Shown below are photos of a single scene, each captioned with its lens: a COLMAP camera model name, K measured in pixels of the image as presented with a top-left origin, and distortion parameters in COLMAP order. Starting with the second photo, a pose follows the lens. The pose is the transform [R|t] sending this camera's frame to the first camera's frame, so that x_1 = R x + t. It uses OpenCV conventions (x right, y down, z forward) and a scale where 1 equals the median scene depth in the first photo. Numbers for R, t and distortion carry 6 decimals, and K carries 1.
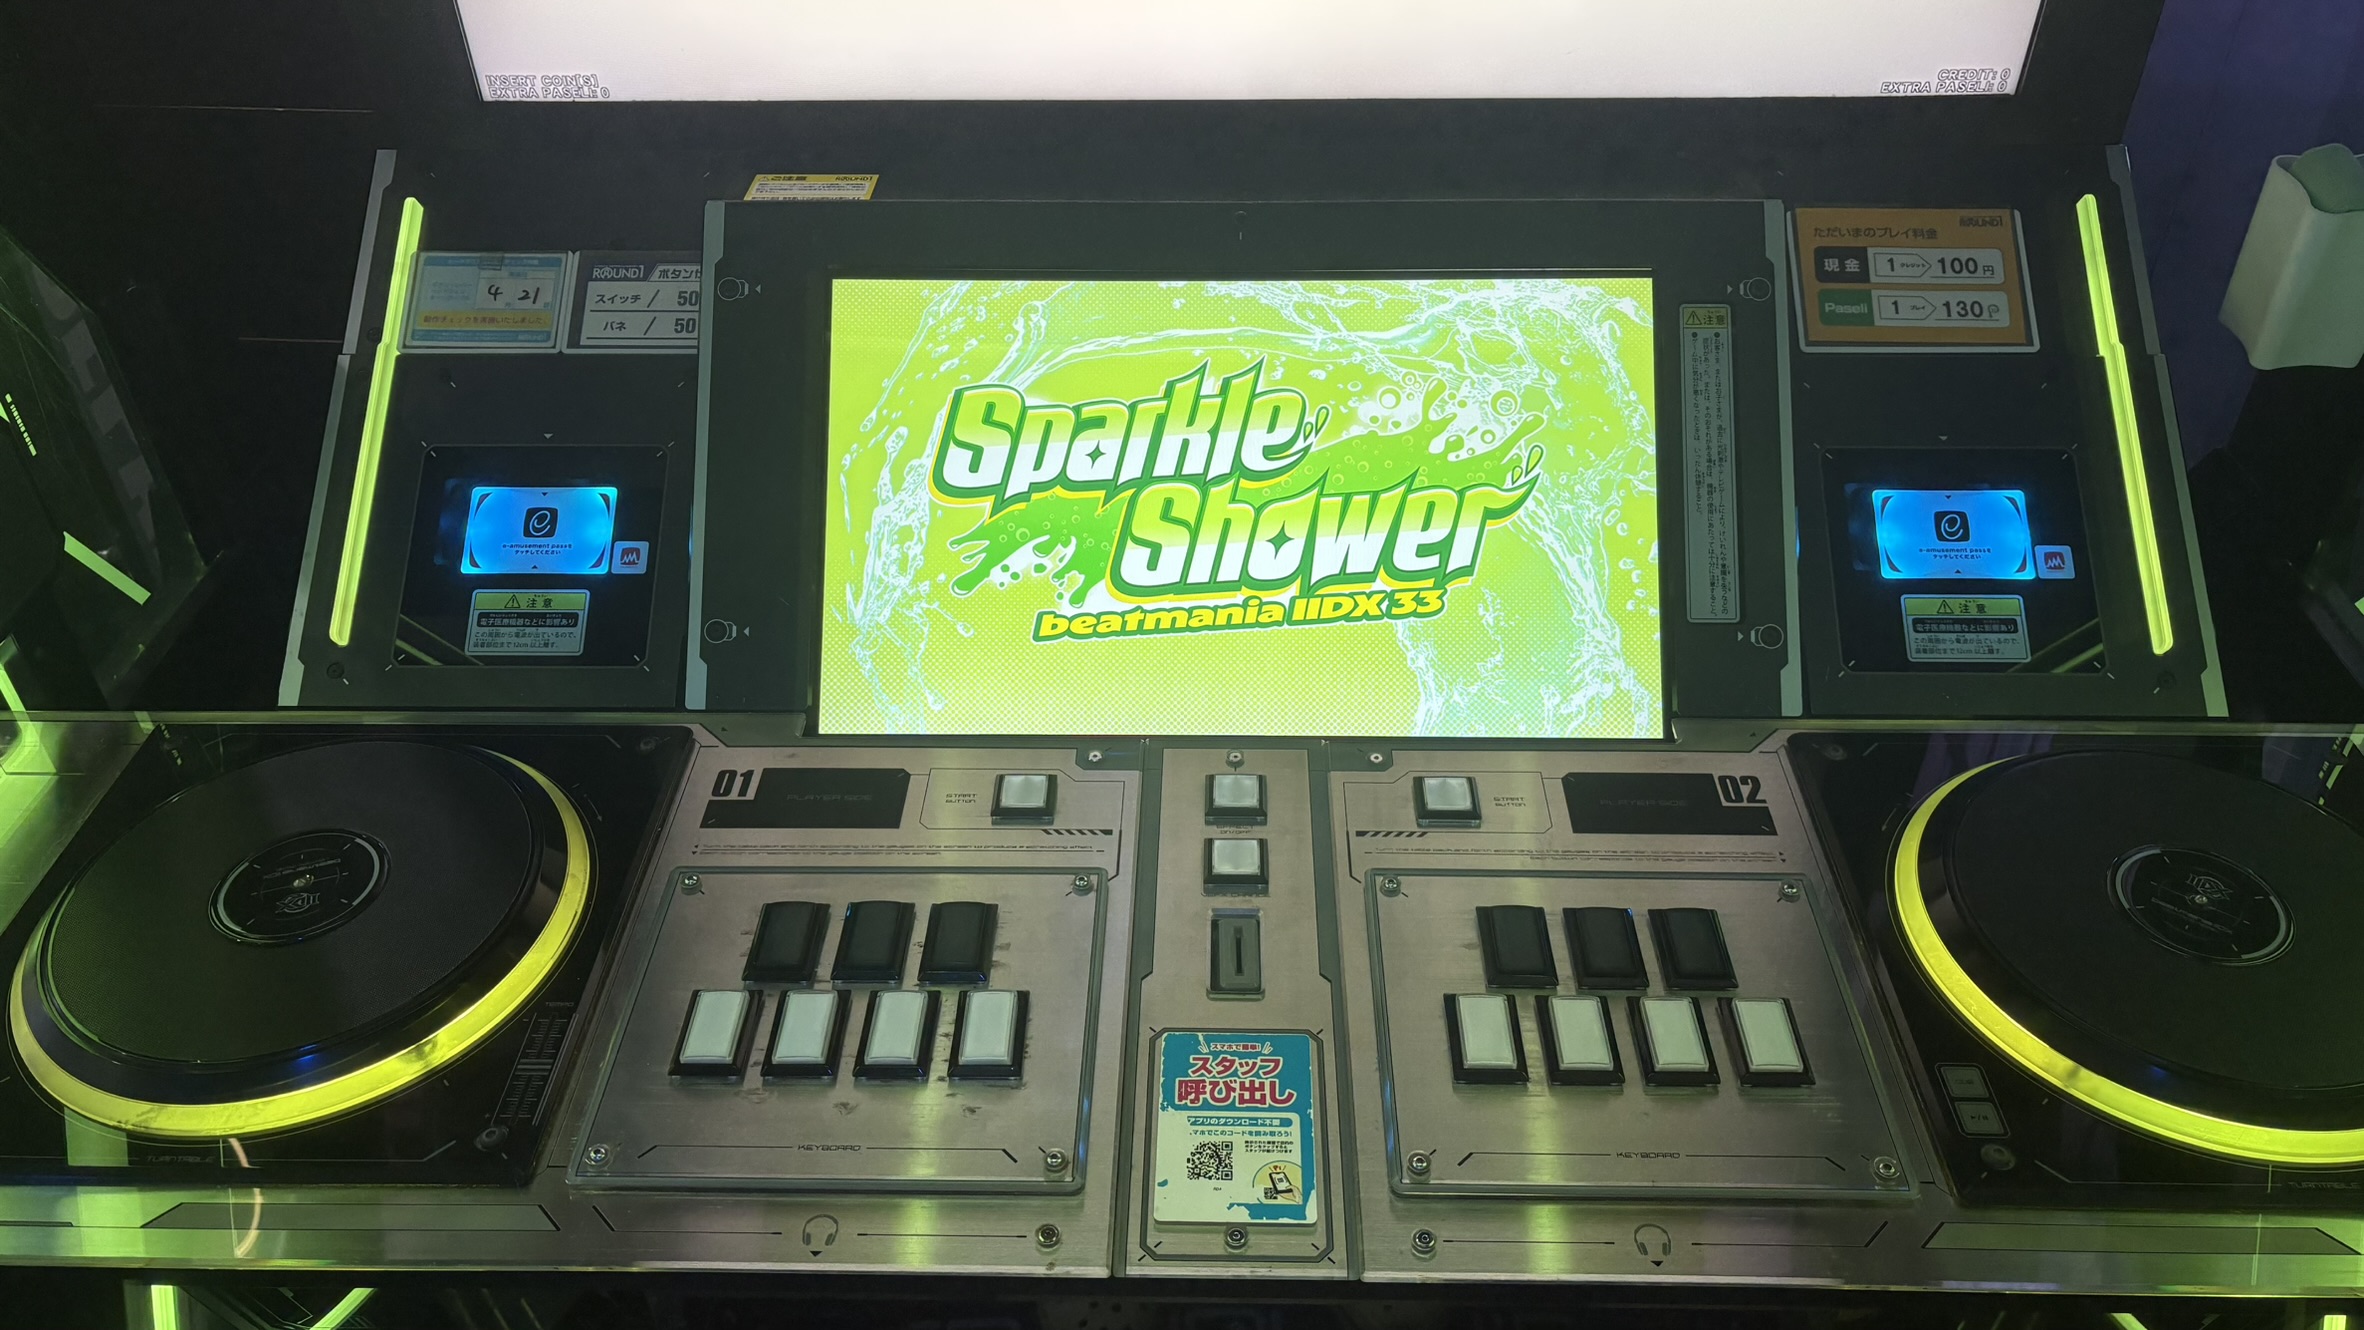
lens RADIAL K [[1752.8, 0, 1182.0], [0, 1752.8, 665.0], [0, 0, 1]] dist [0.124265, -0.325779]
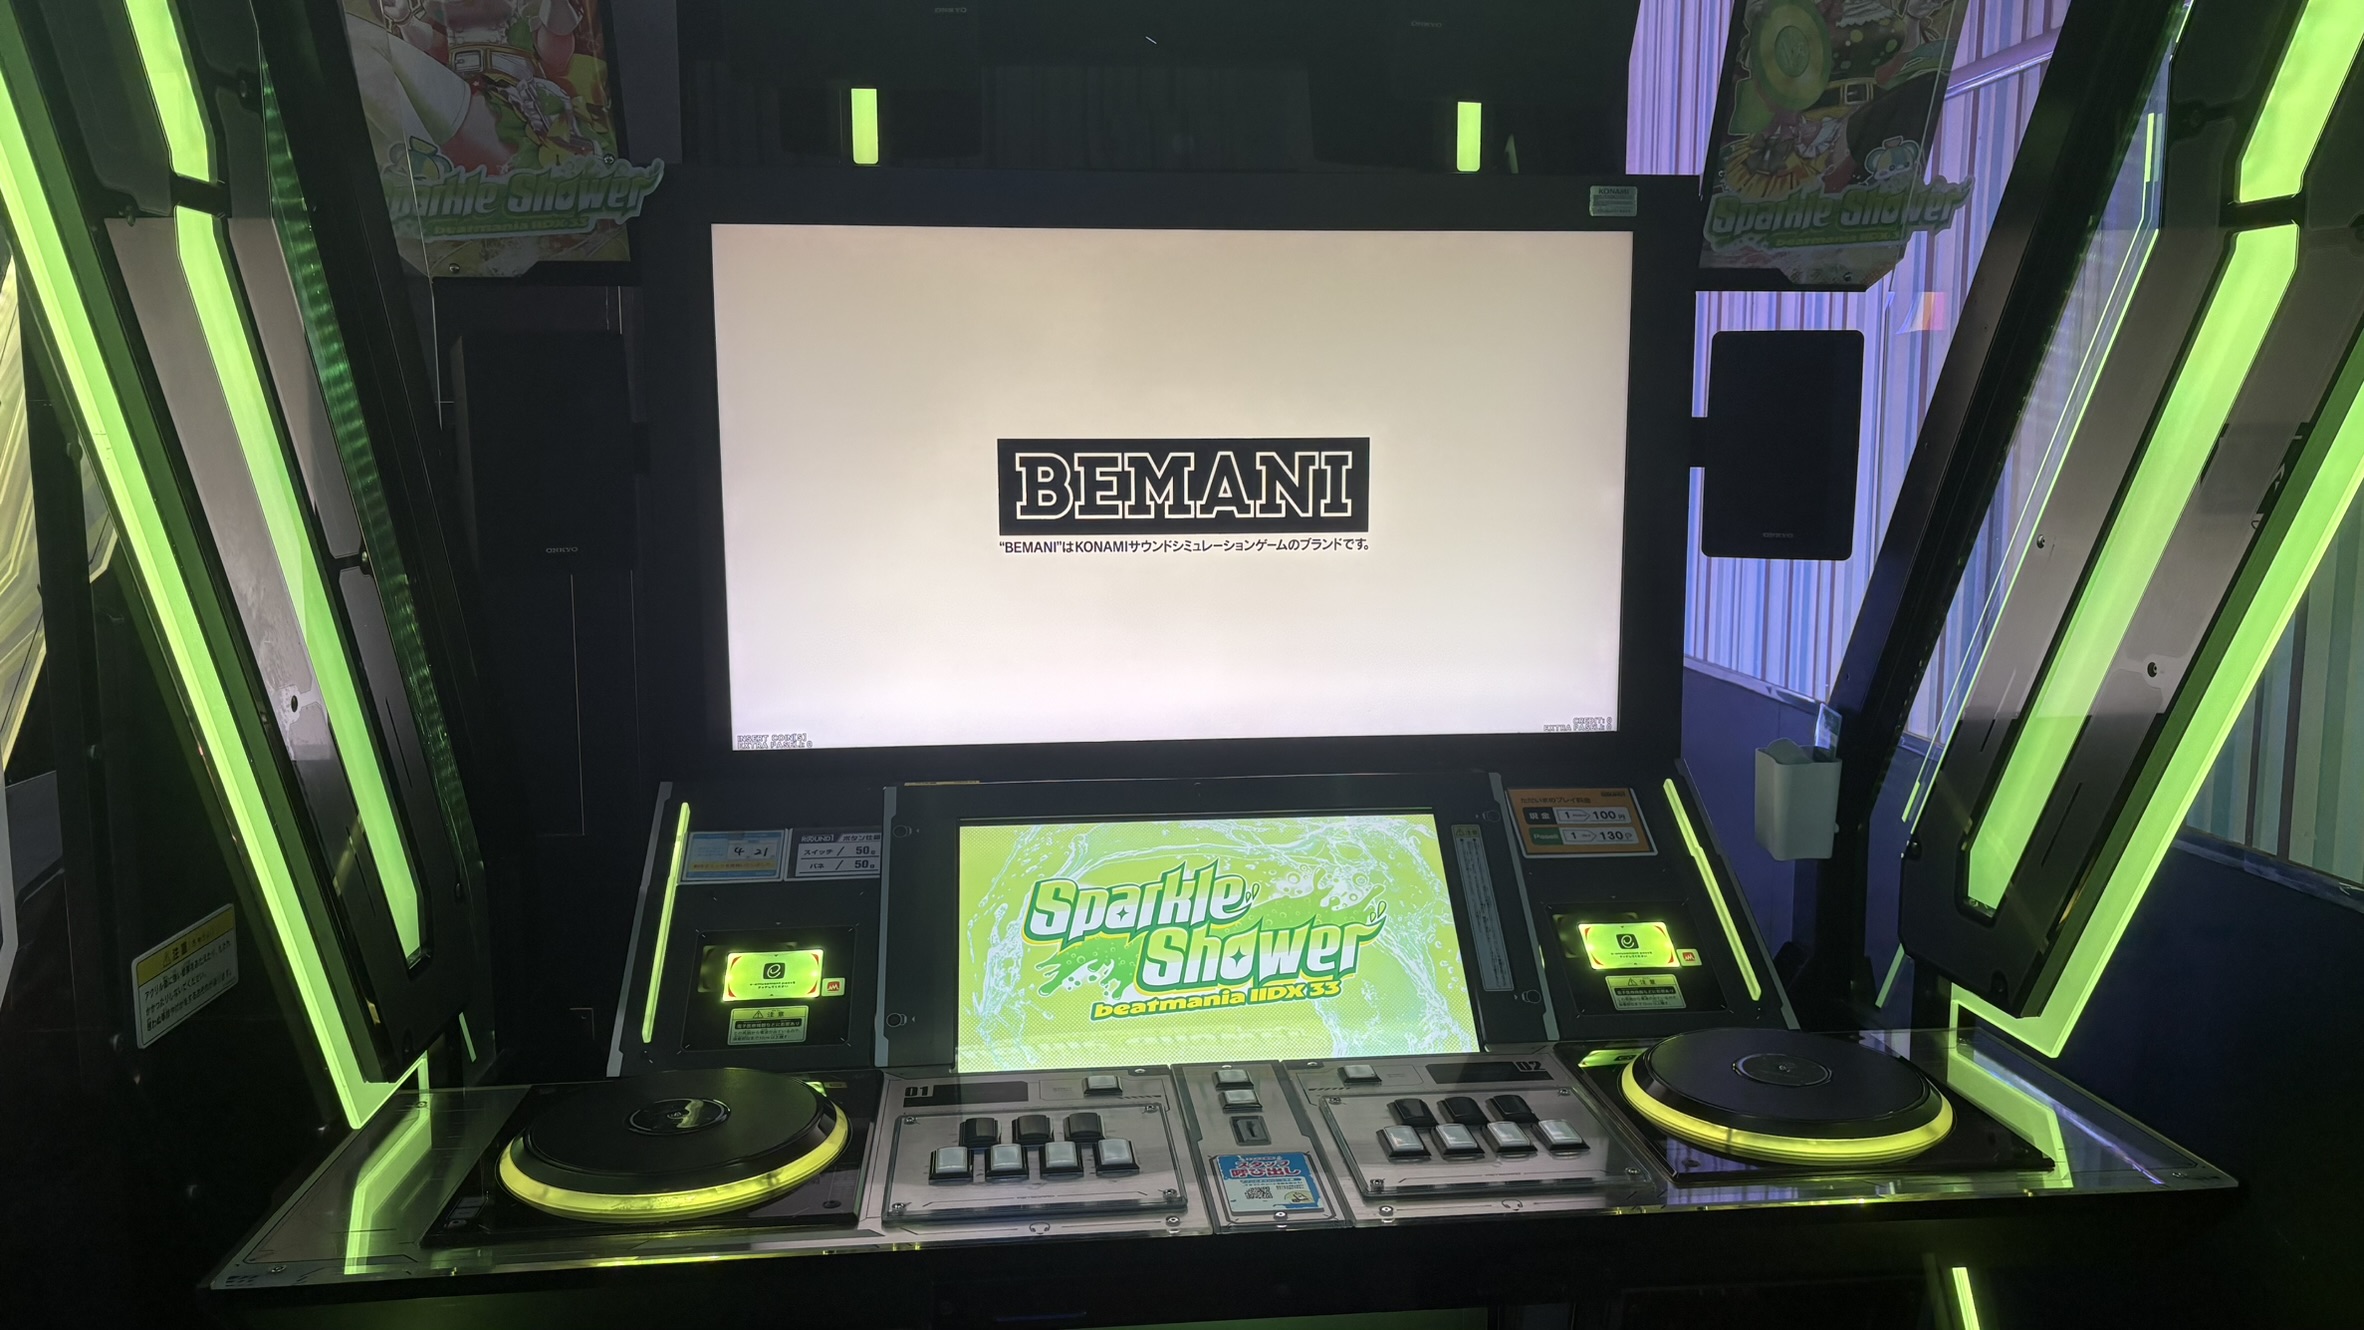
lens RADIAL K [[1752.8, 0, 1182.0], [0, 1752.8, 665.0], [0, 0, 1]] dist [0.124265, -0.325779]
pose [[0.992290, -0.009364, 0.123582, -0.196580], [0.070898, 0.860761, -0.504048, 0.518393], [-0.101654, 0.508924, 0.854788, -0.540995]]
